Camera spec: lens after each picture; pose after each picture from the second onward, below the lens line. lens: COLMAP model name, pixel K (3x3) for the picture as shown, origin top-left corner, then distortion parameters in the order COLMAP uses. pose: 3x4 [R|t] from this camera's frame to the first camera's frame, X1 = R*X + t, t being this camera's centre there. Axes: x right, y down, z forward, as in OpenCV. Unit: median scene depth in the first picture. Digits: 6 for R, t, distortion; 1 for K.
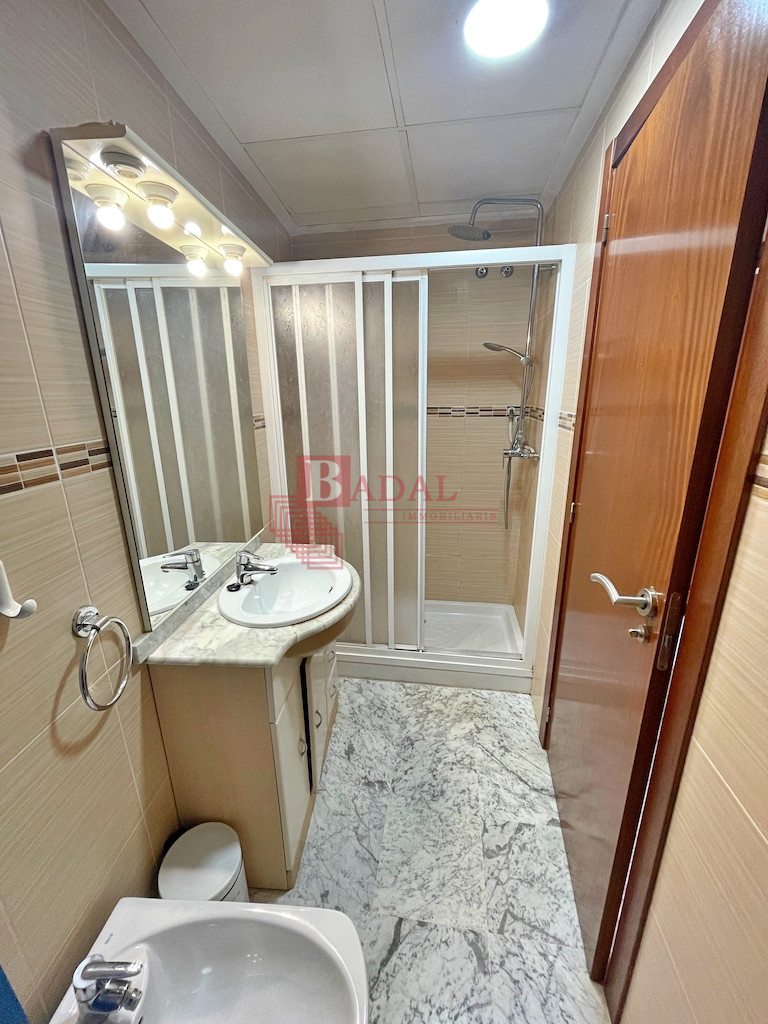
lens RADIAL K [[412.7, 0, 384.3], [0, 412.7, 510.9], [0, 0, 1]] dist [-0.006928, 0.001610]
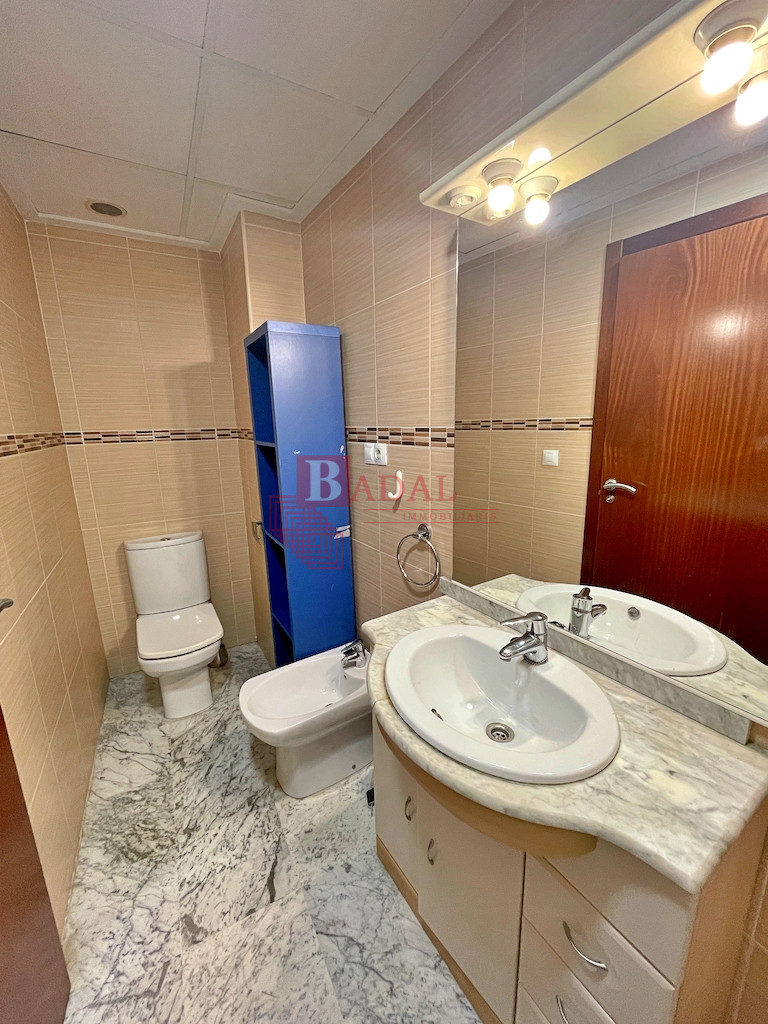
lens RADIAL K [[412.7, 0, 383.0], [0, 412.7, 510.6], [0, 0, 1]] dist [-0.006928, 0.001610]
pose [[-0.795538, 0.155912, -0.585501, 0.268223], [-0.140109, 0.892798, 0.428113, -0.361091], [0.589482, 0.422615, -0.688410, 1.447764]]
